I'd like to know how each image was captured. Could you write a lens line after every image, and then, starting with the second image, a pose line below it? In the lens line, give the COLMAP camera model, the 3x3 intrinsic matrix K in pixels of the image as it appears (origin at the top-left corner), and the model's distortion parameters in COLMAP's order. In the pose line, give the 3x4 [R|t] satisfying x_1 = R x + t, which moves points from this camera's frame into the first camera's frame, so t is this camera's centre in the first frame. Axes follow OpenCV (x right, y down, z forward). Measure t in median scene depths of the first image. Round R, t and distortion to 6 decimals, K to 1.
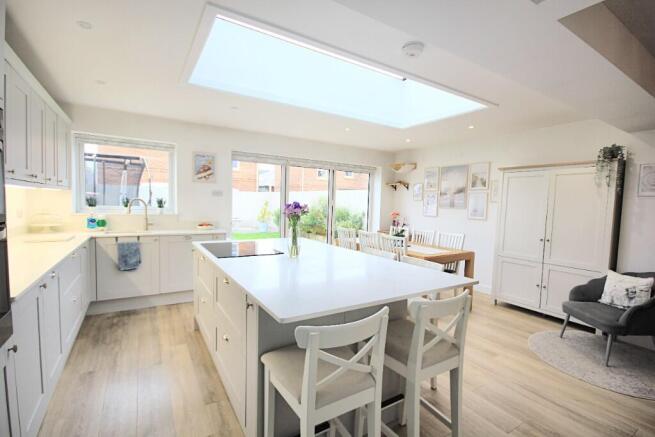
lens RADIAL K [[304.7, 0, 325.2], [0, 304.7, 222.9], [0, 0, 1]] dist [0.003593, -0.001651]
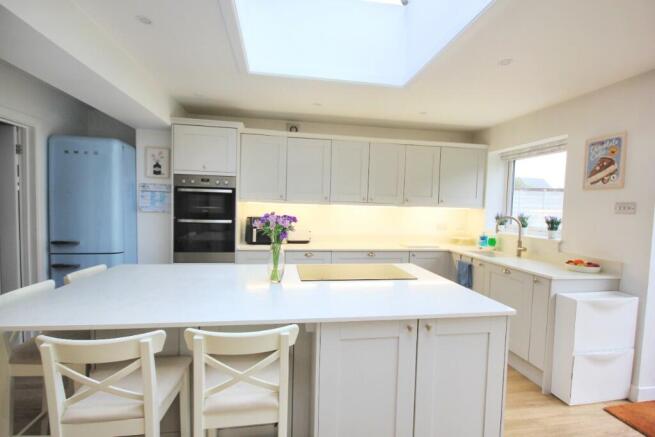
lens RADIAL K [[317.3, 0, 326.9], [0, 317.3, 219.8], [0, 0, 1]] dist [-0.015975, -0.001679]
pose [[-0.386331, 0.004344, -0.922350, 0.321894], [-0.101655, 0.993697, 0.047259, -0.052780], [0.916741, 0.112019, -0.383454, 0.760995]]
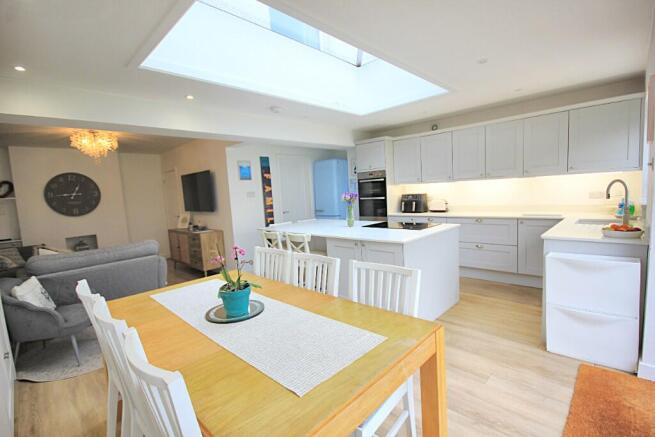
lens RADIAL K [[304.7, 0, 334.6], [0, 304.7, 217.4], [0, 0, 1]] dist [0.003593, -0.001651]
pose [[-0.967894, 0.050685, -0.246195, 0.201314], [0.013225, 0.988371, 0.151486, -0.097759], [0.251010, 0.143366, -0.957309, 1.360864]]
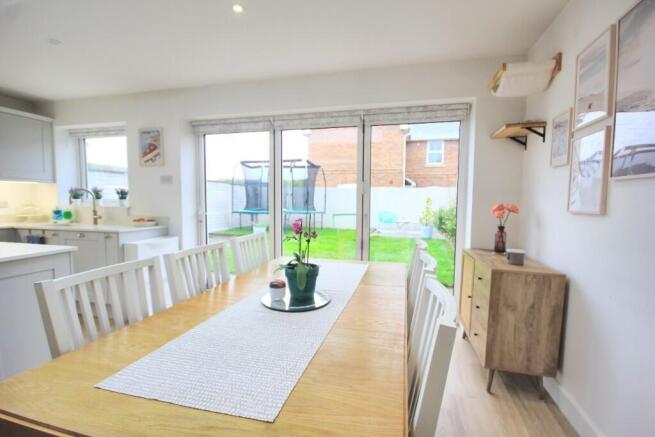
lens RADIAL K [[304.7, 0, 332.1], [0, 304.7, 223.3], [0, 0, 1]] dist [0.003593, -0.001651]
pose [[0.694491, 0.031695, -0.718803, 0.487829], [-0.036607, 0.999292, 0.008694, -0.010272], [0.718569, 0.020275, 0.695160, 0.787255]]
